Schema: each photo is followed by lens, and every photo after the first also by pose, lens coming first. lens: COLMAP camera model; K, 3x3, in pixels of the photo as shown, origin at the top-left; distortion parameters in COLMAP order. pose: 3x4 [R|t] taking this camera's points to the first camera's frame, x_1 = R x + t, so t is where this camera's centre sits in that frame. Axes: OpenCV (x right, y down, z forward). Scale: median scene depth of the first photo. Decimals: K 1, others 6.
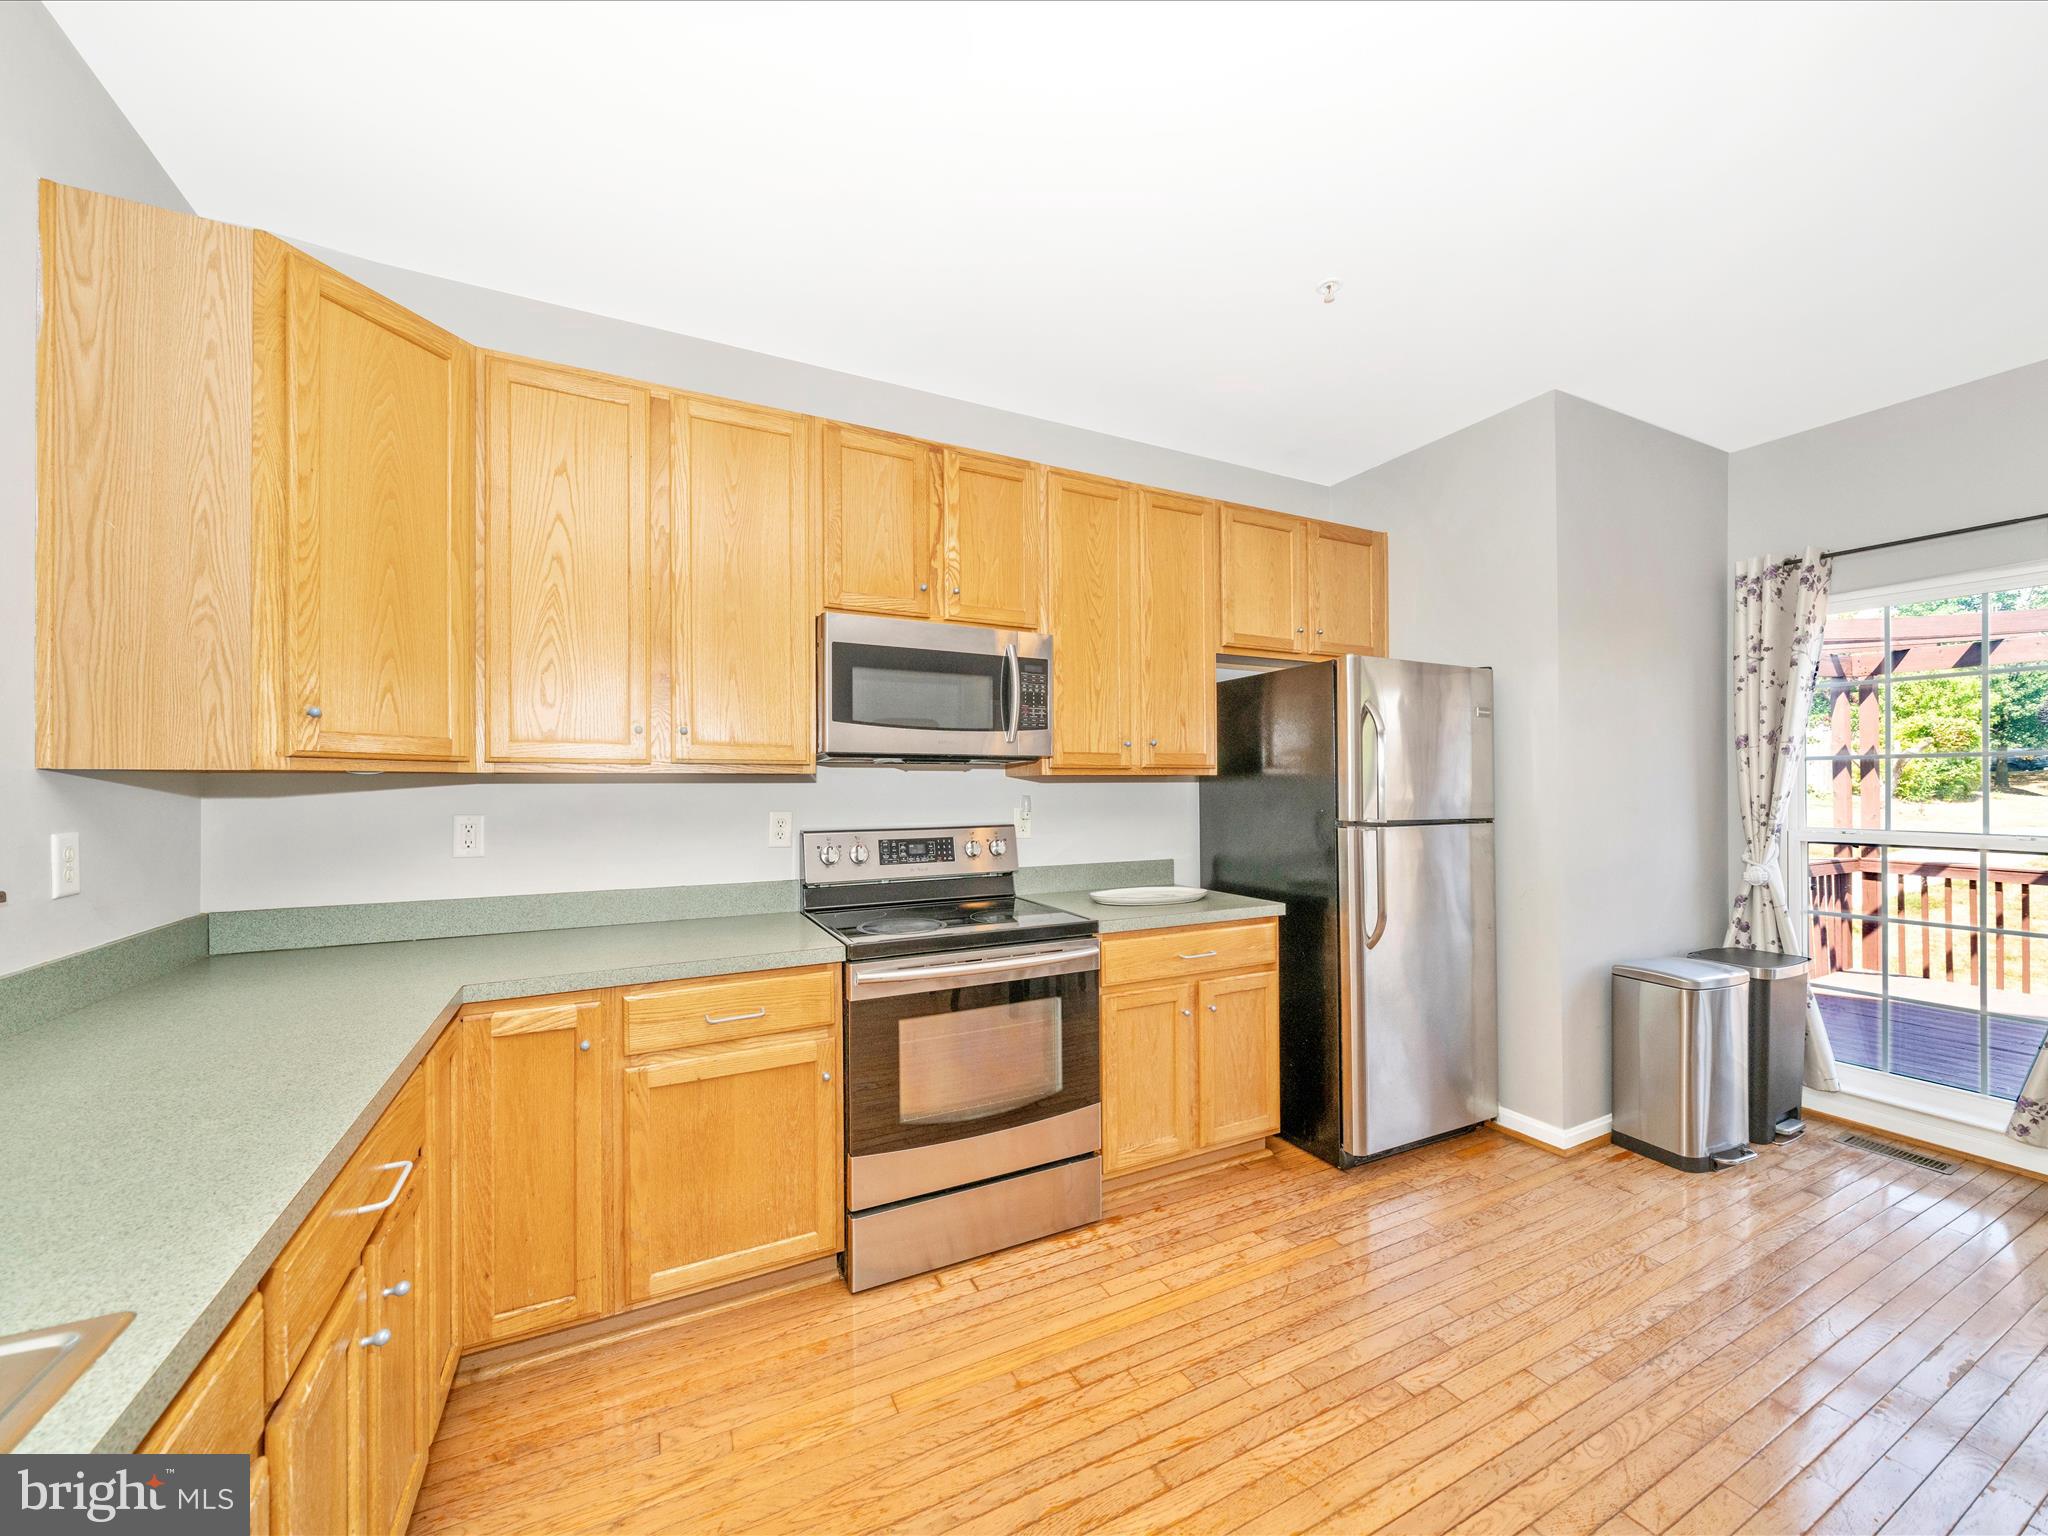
lens RADIAL K [[781.0, 0, 1022.0], [0, 781.0, 781.6], [0, 0, 1]] dist [-0.003105, -0.000277]
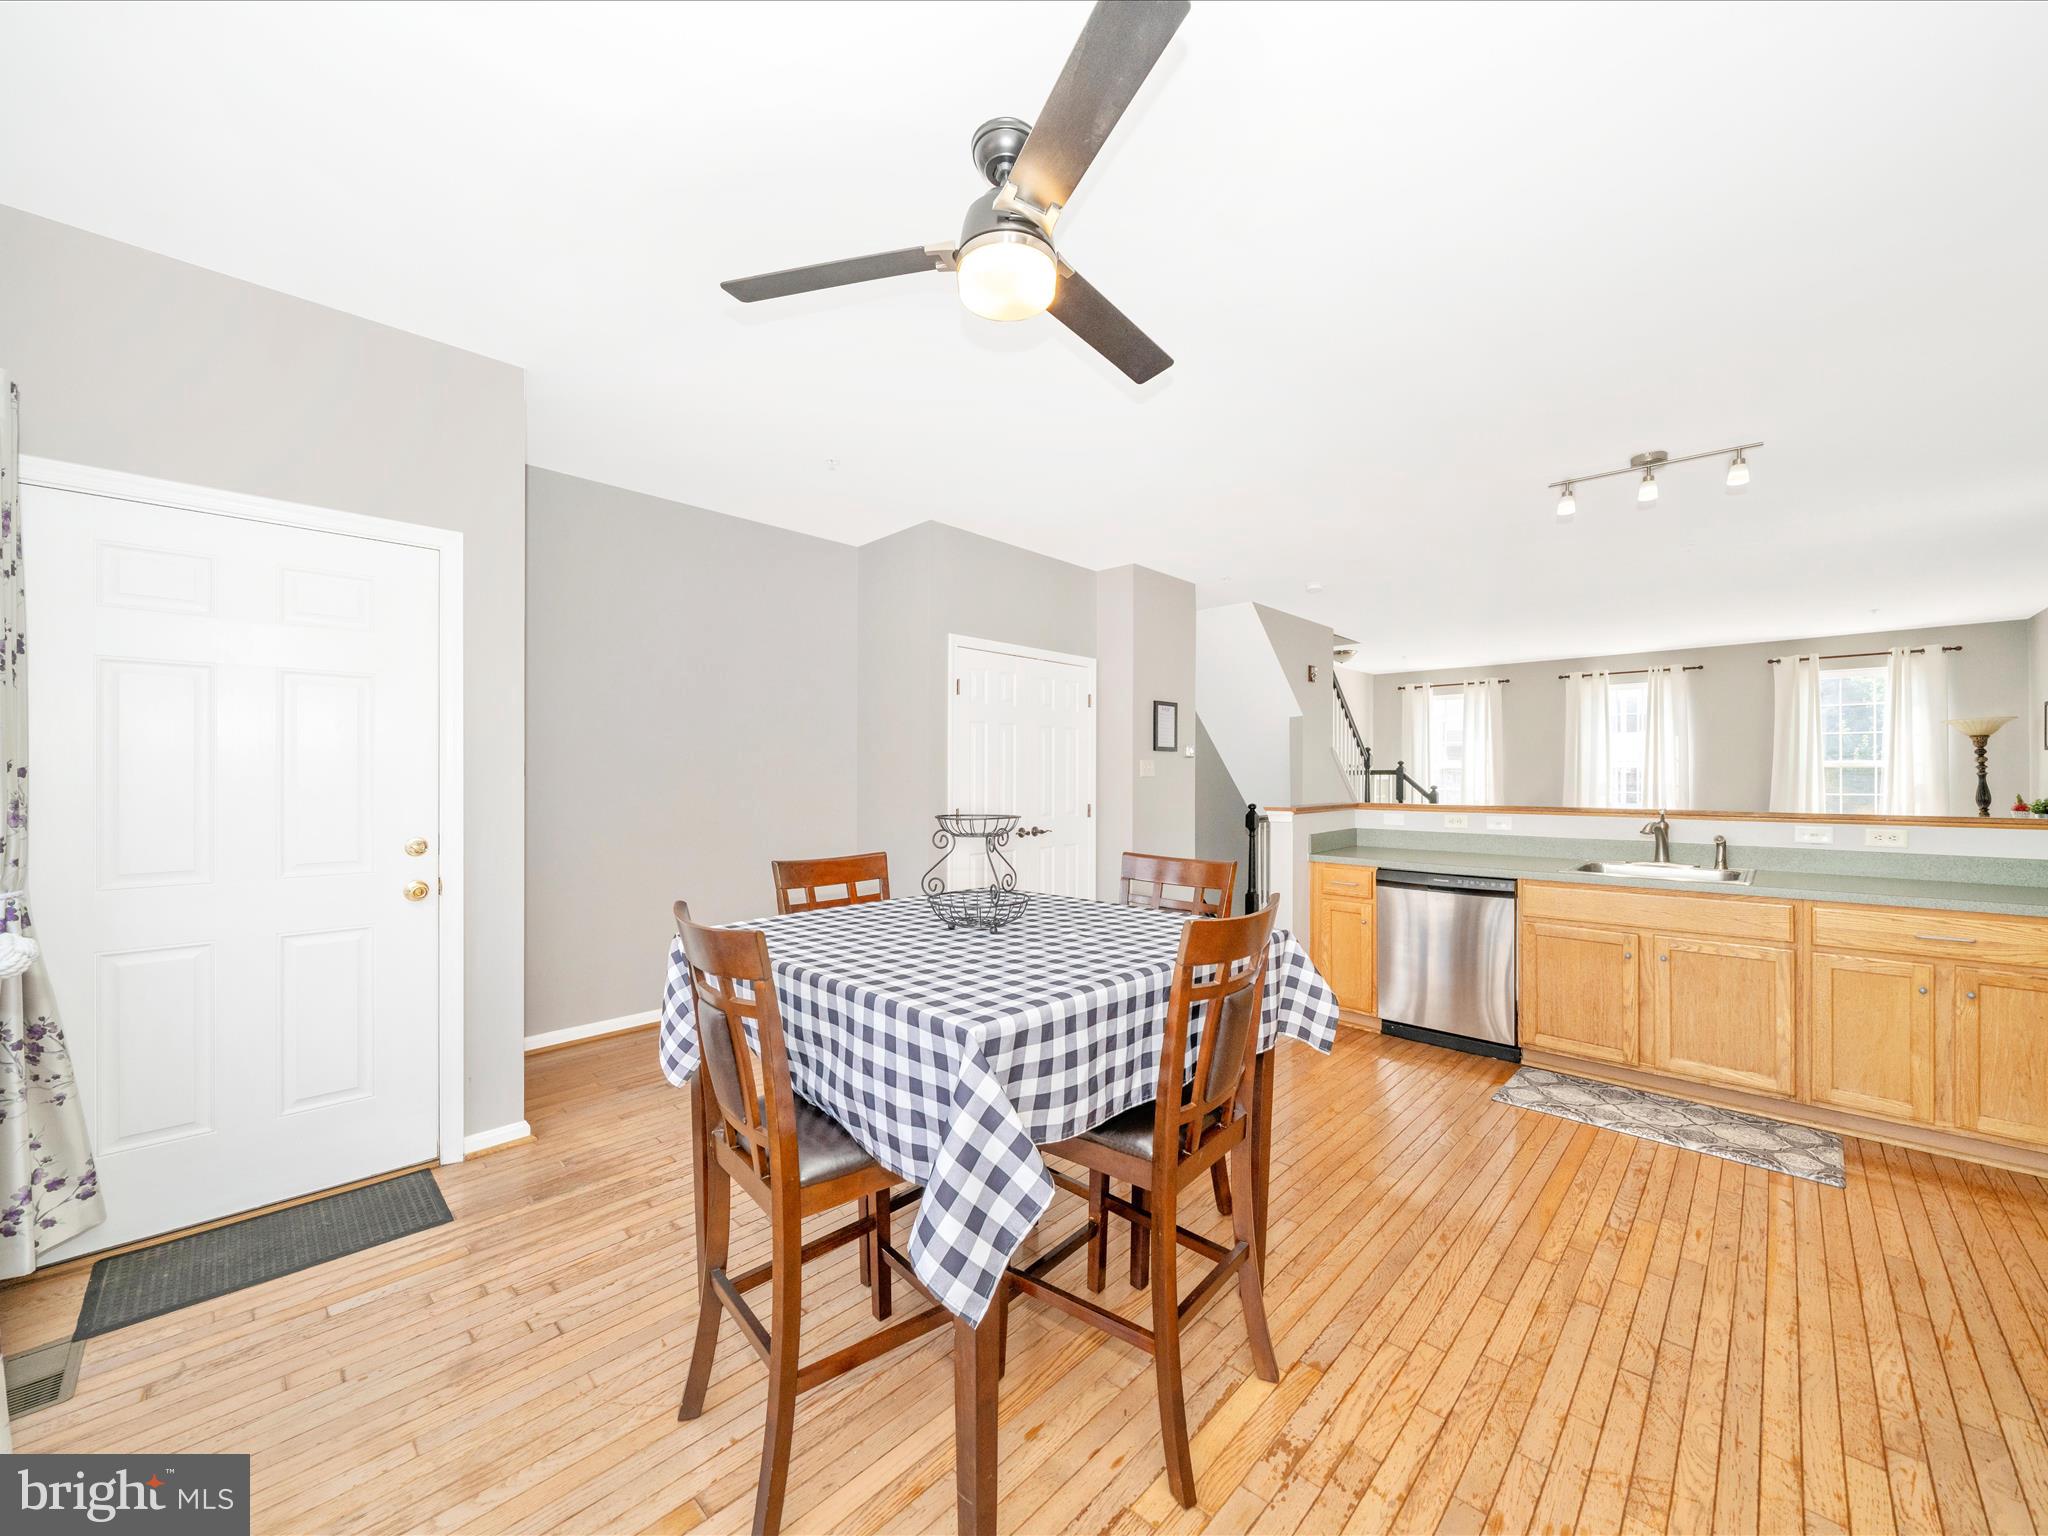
lens RADIAL K [[789.7, 0, 1019.1], [0, 789.7, 788.9], [0, 0, 1]] dist [-0.002837, -0.000064]
pose [[-0.943493, 0.003517, -0.331375, 1.119507], [-0.001453, 0.999890, 0.014751, 0.012875], [0.331390, 0.014399, -0.943384, 0.971677]]
